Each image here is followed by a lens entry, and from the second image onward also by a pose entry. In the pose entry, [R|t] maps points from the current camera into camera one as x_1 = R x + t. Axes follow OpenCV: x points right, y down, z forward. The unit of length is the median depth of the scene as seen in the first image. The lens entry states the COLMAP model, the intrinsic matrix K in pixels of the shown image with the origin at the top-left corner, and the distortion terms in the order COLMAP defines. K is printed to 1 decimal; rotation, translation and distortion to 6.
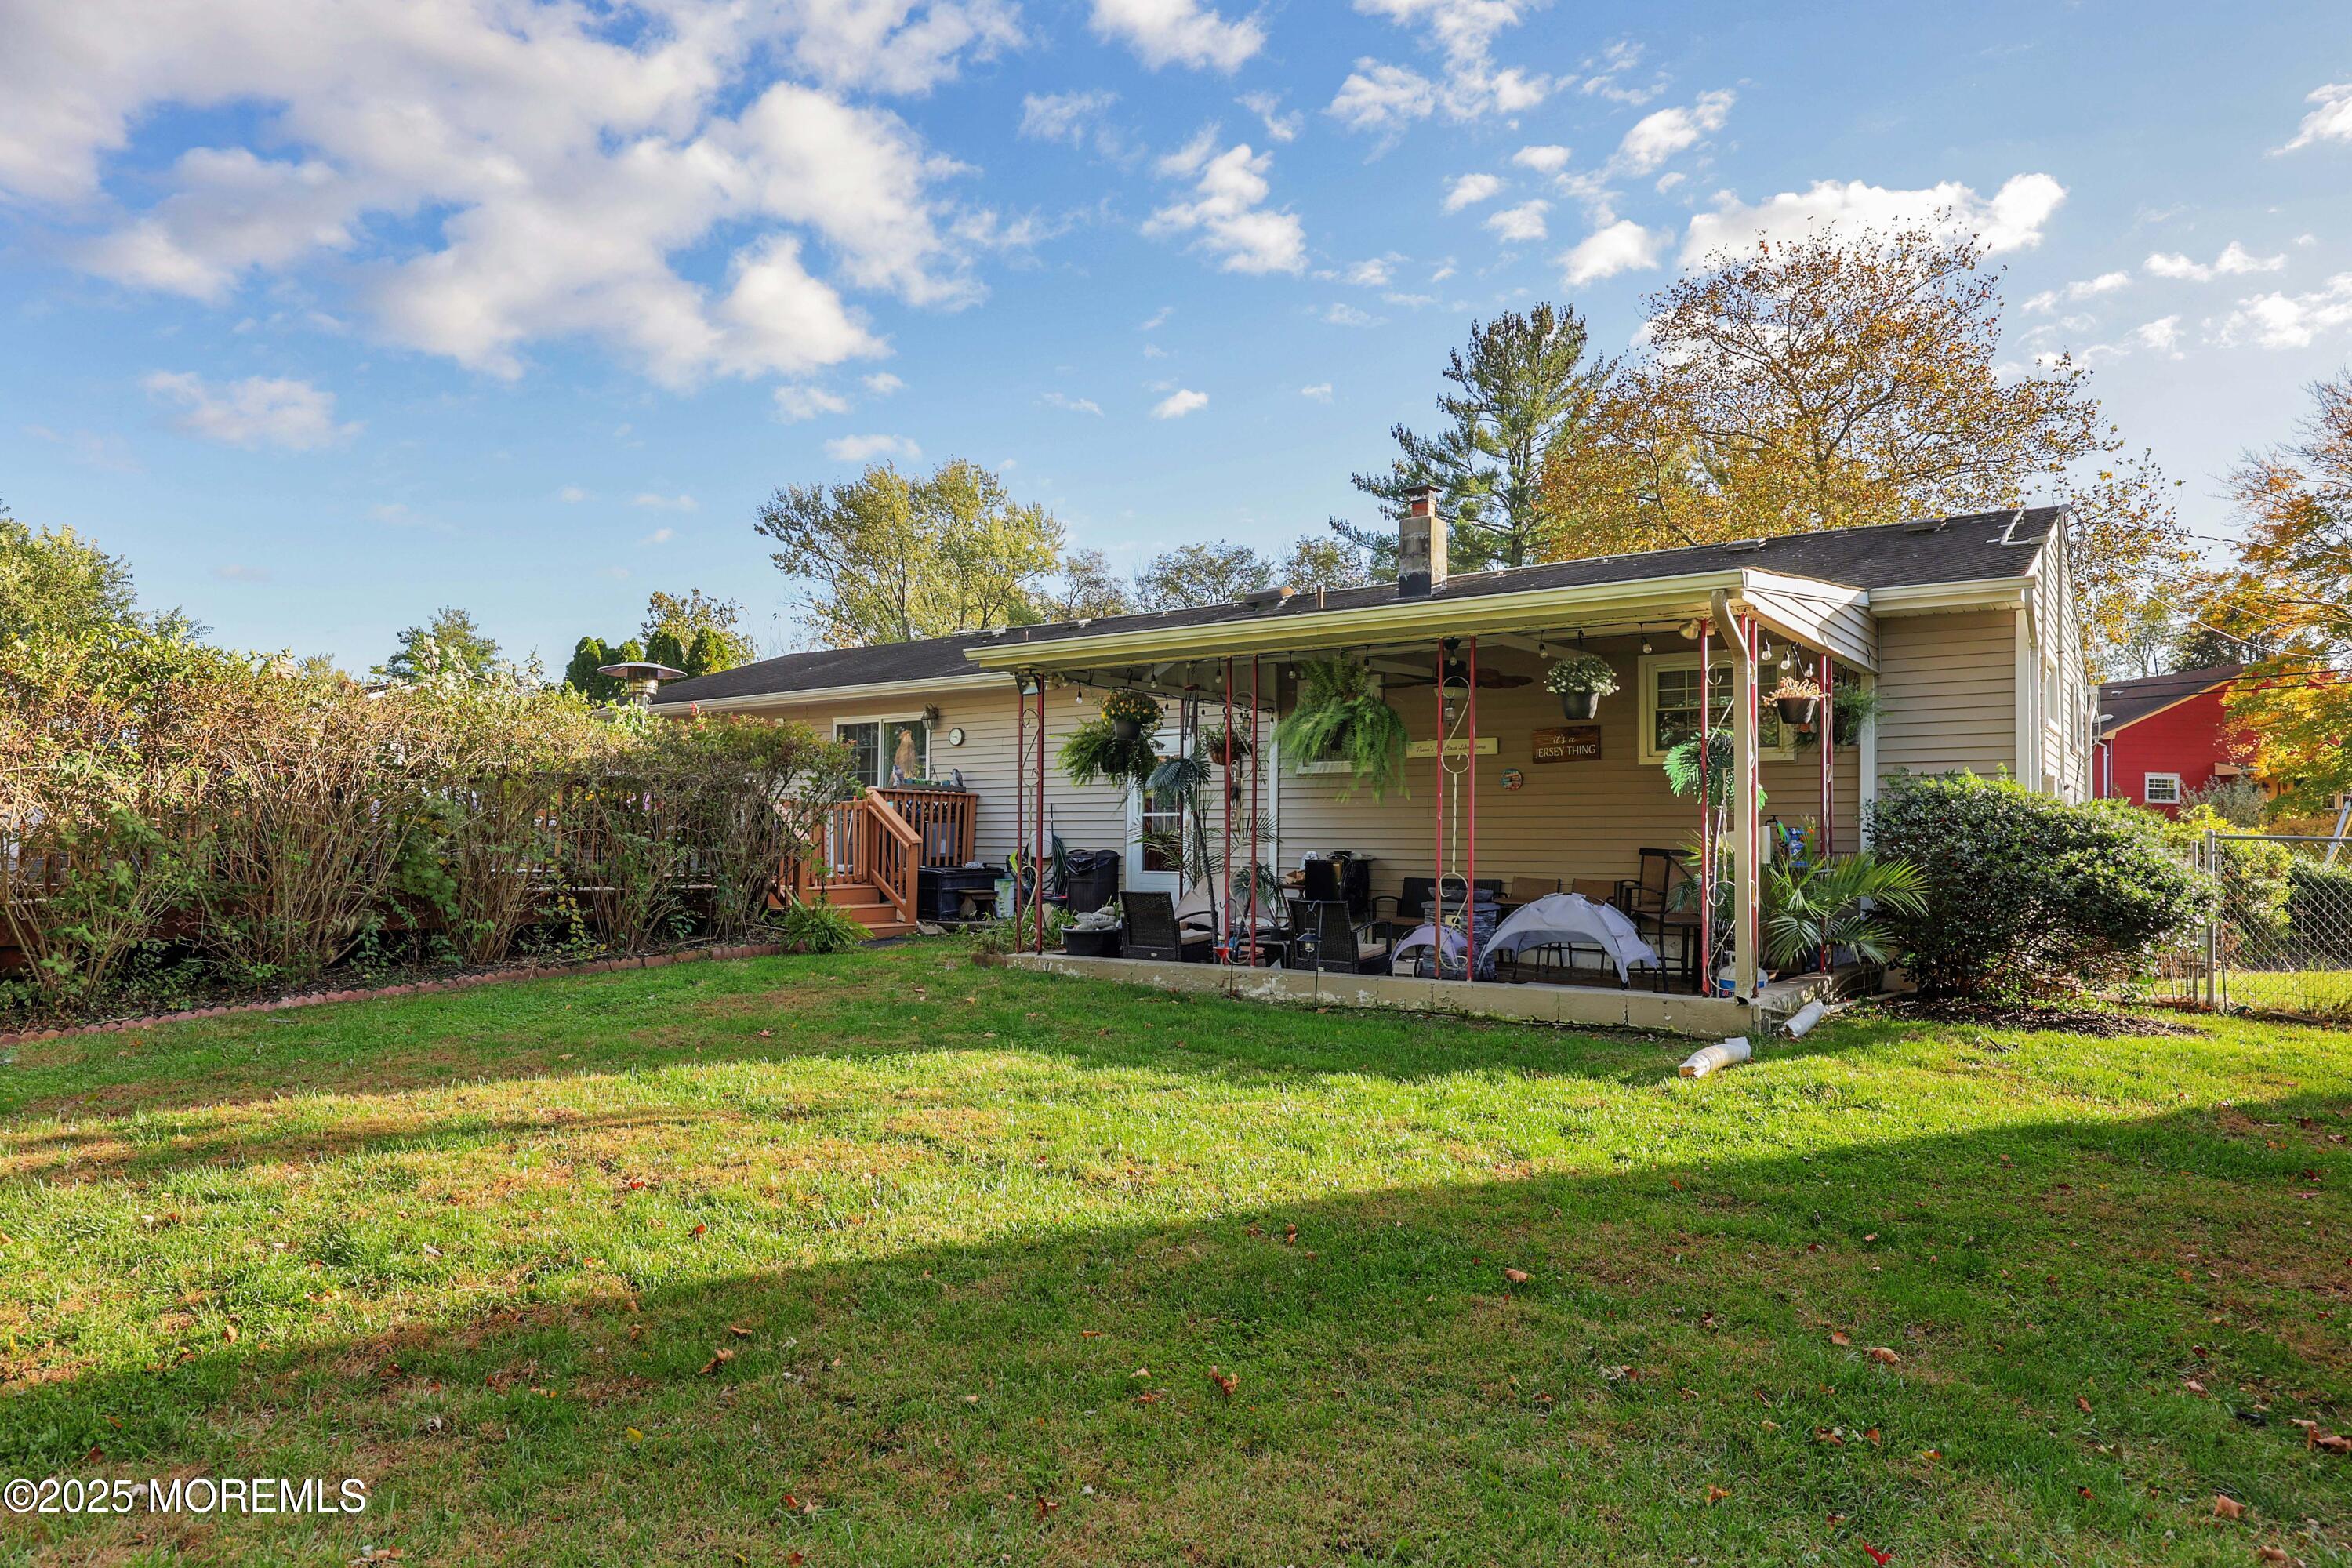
lens RADIAL K [[1411.0, 0, 1190.6], [0, 1411.0, 789.7], [0, 0, 1]] dist [-0.005019, -0.002122]
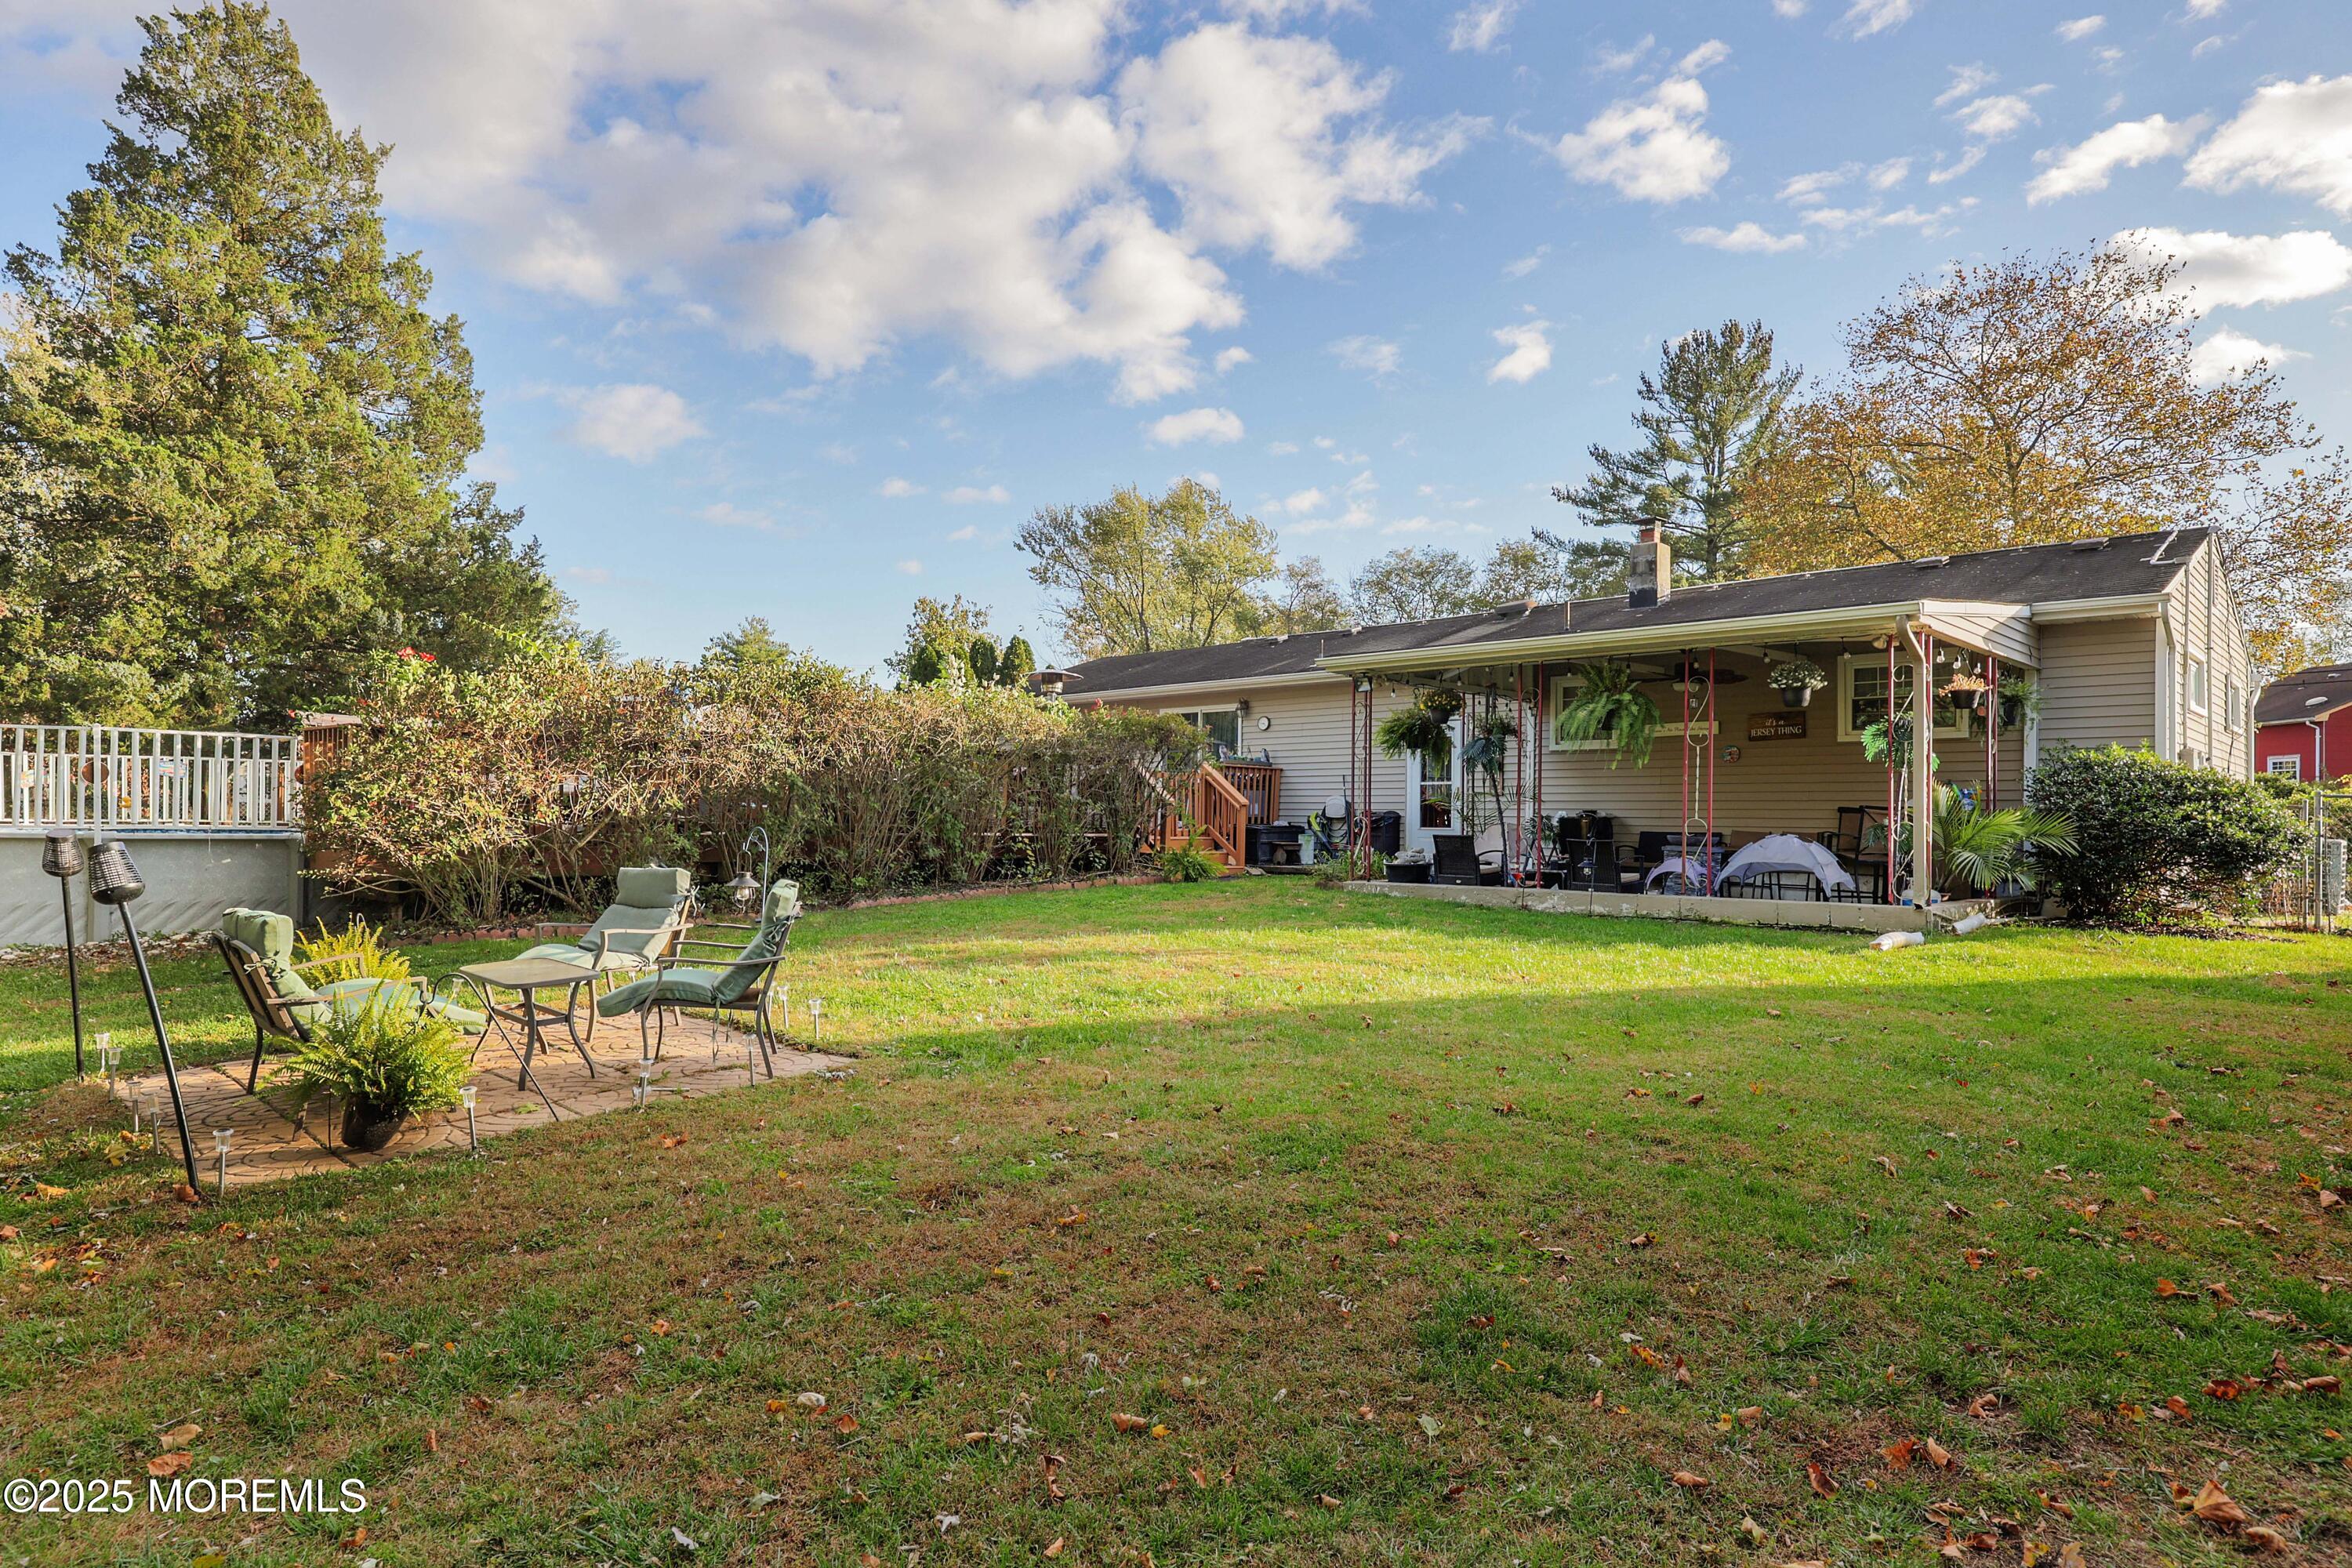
lens RADIAL K [[1315.6, 0, 1175.5], [0, 1315.6, 782.7], [0, 0, 1]] dist [0.002853, 0.003697]
pose [[0.988649, 0.001988, -0.150230, -0.076416], [-0.001007, 0.999978, 0.006602, 0.009664], [0.150239, -0.006375, 0.988629, -0.216902]]
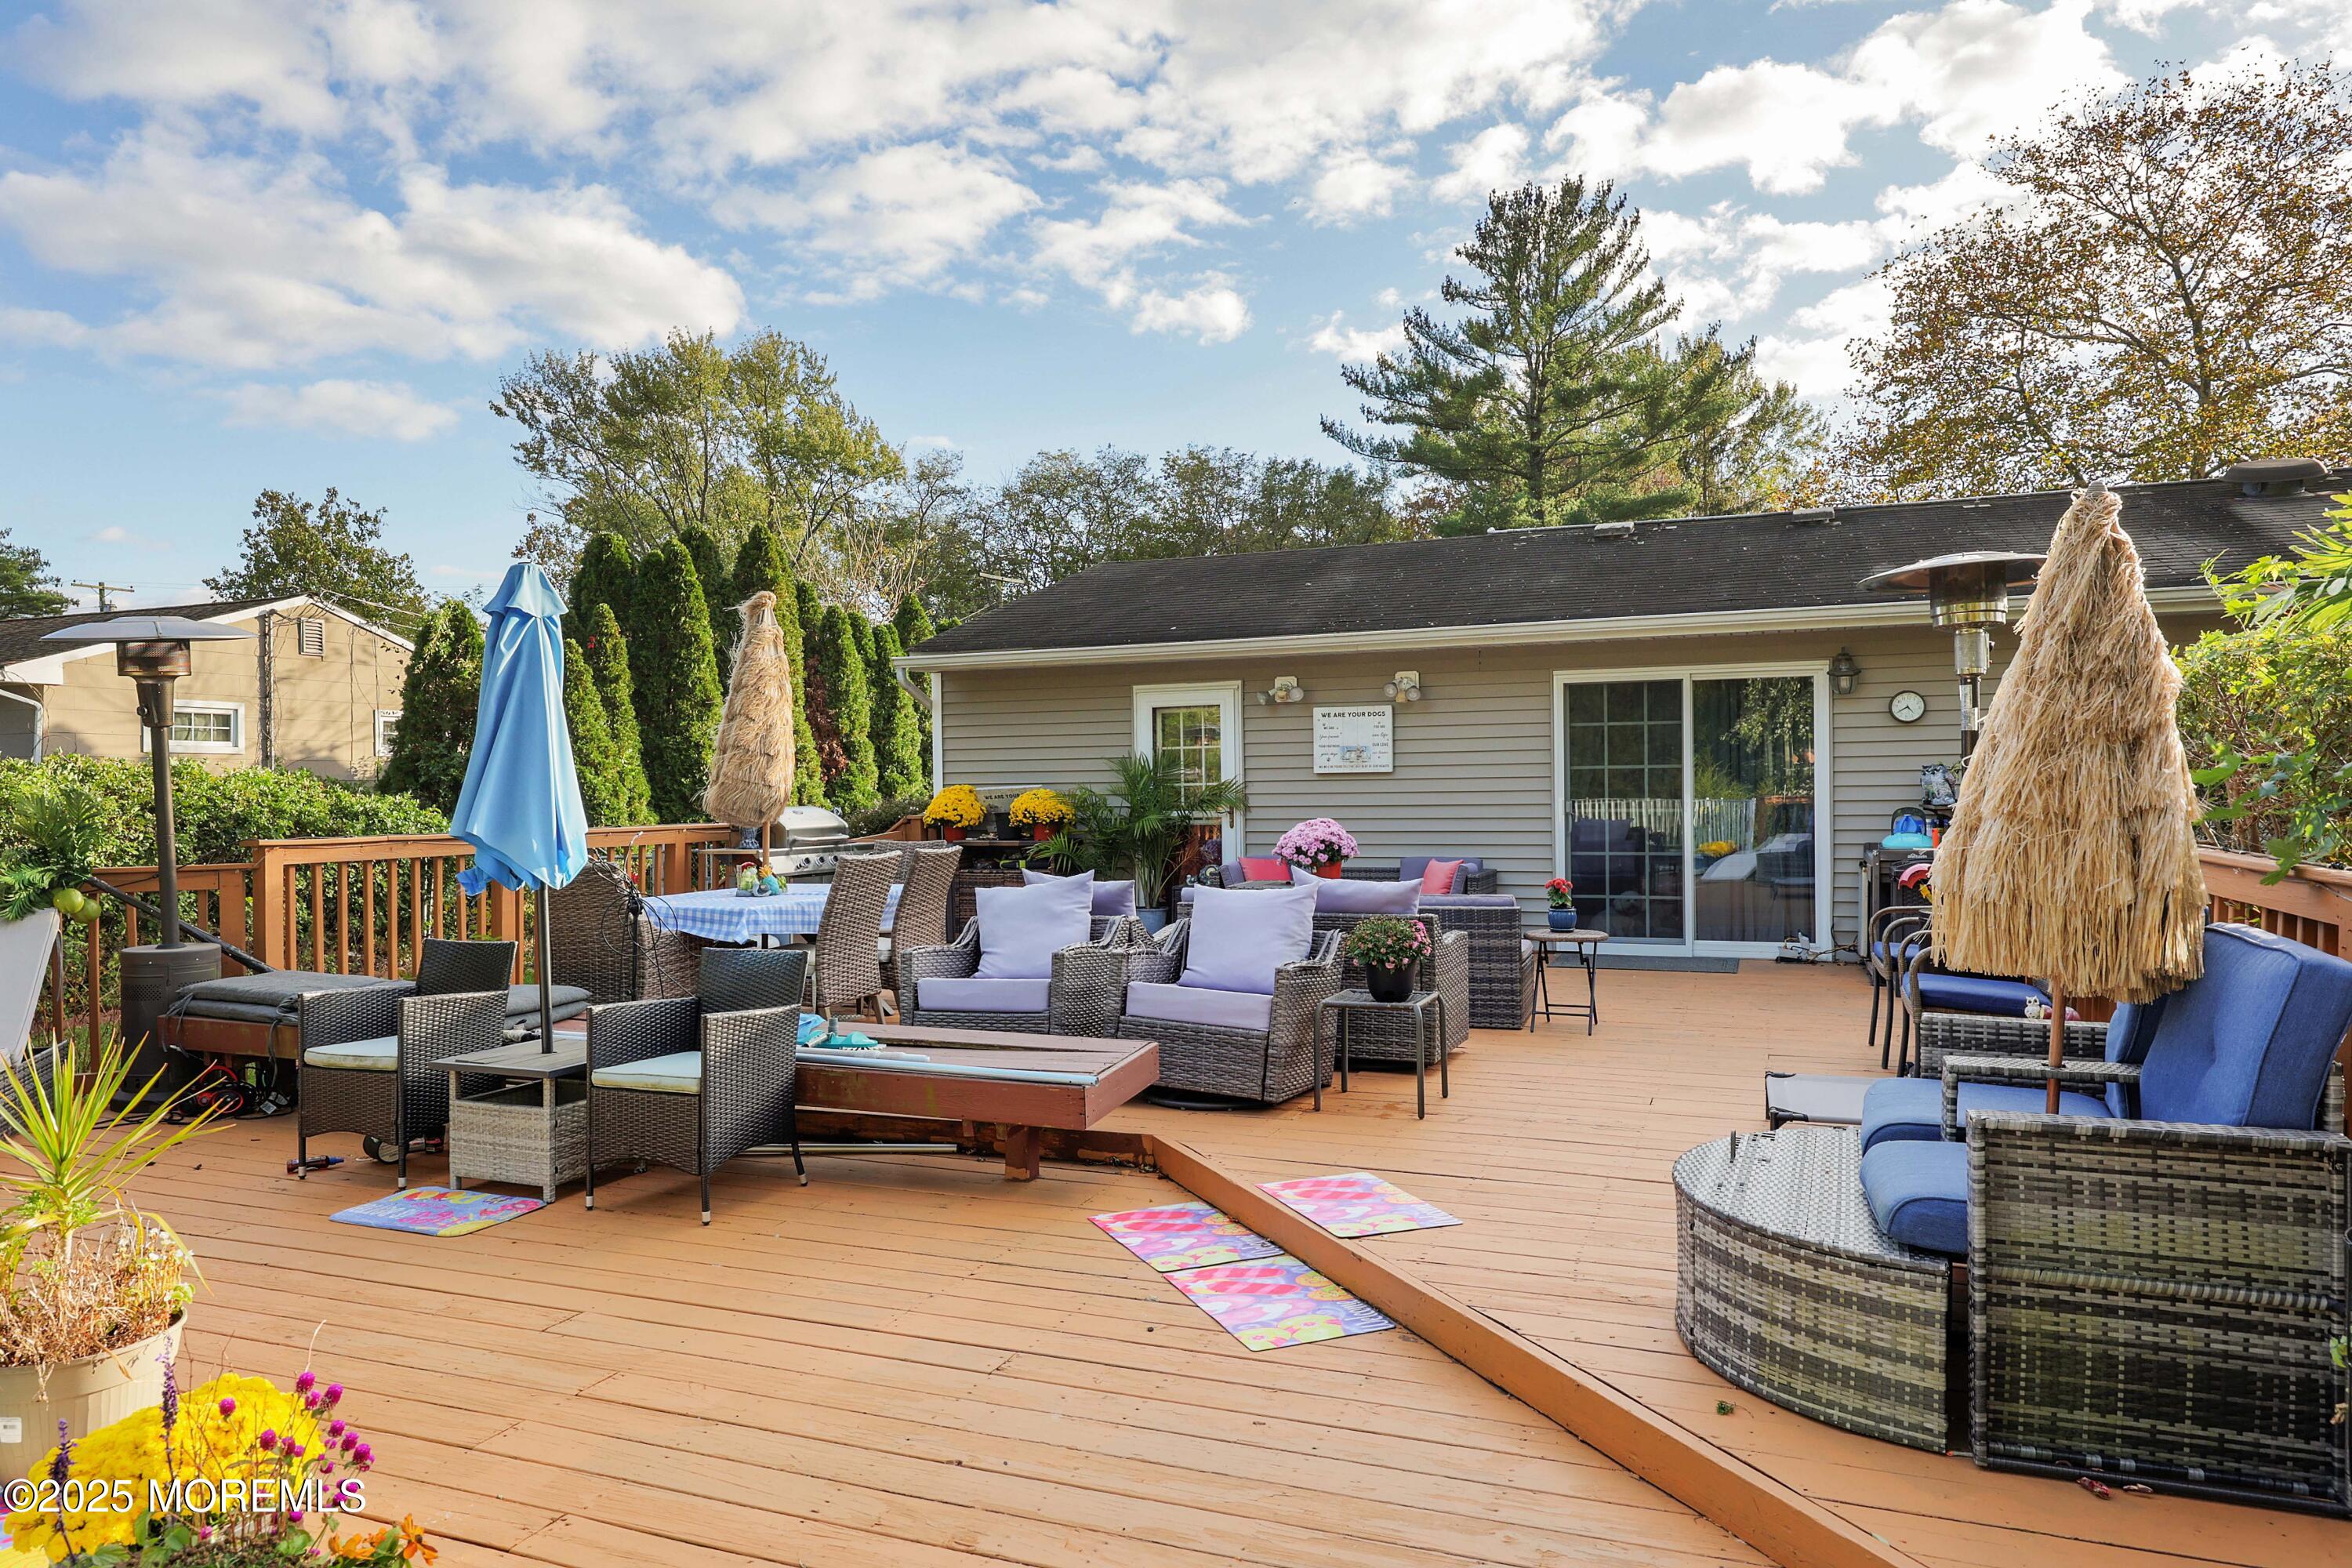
lens RADIAL K [[1520.5, 0, 1176.6], [0, 1520.5, 784.6], [0, 0, 1]] dist [0.002569, -0.006412]
pose [[0.970790, -0.019116, 0.239170, -0.700667], [0.011141, 0.999337, 0.034652, -0.034798], [-0.239673, -0.030975, 0.970359, 0.531746]]
